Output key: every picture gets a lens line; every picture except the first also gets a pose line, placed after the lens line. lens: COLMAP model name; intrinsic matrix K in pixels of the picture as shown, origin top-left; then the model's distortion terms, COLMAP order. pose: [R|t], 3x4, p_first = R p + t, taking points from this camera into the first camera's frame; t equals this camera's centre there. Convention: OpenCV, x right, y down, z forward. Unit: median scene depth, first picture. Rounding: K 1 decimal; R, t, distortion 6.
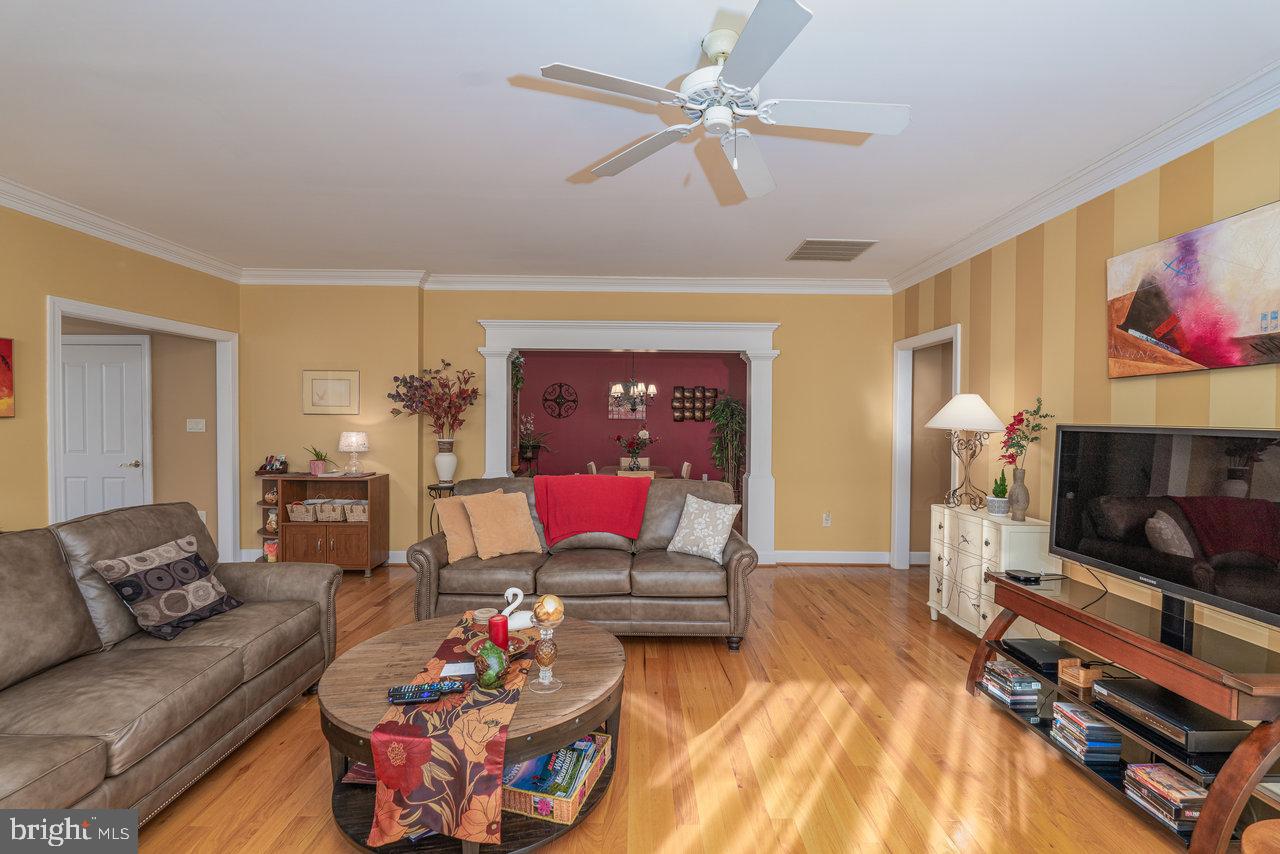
lens RADIAL K [[584.4, 0, 644.5], [0, 584.4, 426.5], [0, 0, 1]] dist [0.002065, -0.001838]
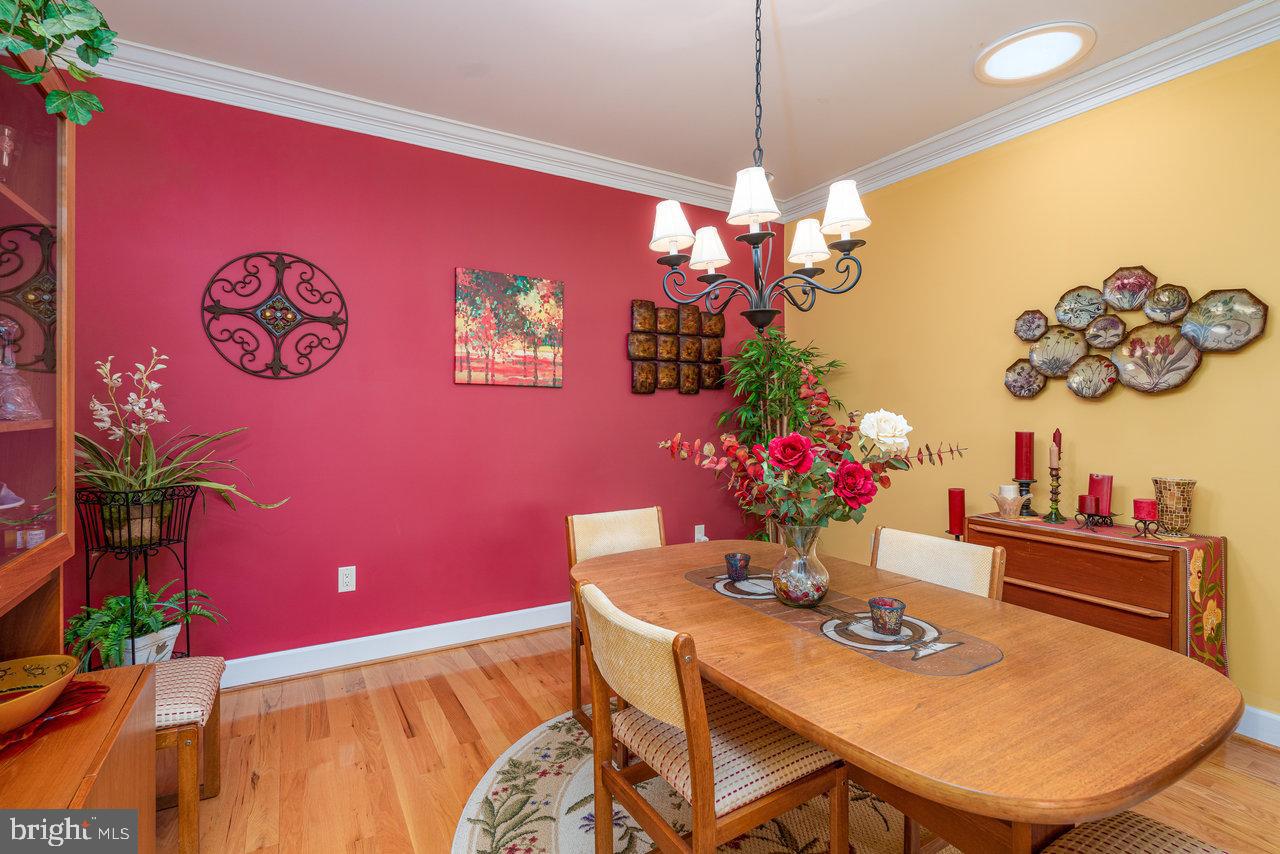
lens RADIAL K [[596.1, 0, 636.5], [0, 596.1, 415.8], [0, 0, 1]] dist [-0.002705, -0.000081]
pose [[0.864780, -0.011184, 0.502026, -0.324441], [0.014359, 0.999894, -0.002459, 0.015304], [-0.501945, 0.009335, 0.864849, 1.554293]]
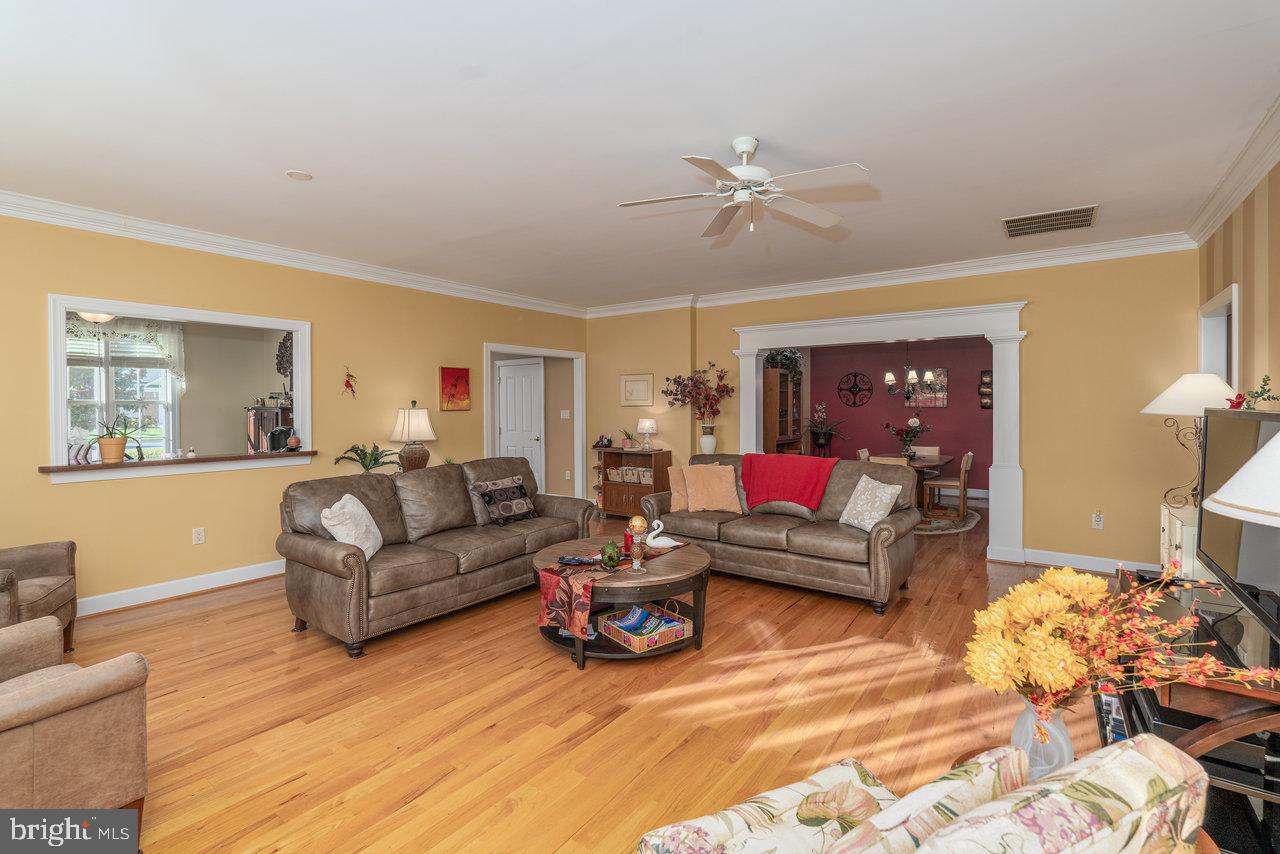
lens RADIAL K [[584.4, 0, 625.3], [0, 584.4, 411.1], [0, 0, 1]] dist [0.002065, -0.001838]
pose [[0.794077, -0.006858, -0.607779, 0.372675], [0.001920, 0.999960, -0.008775, 0.004037], [0.607814, 0.005801, 0.794058, -0.149580]]
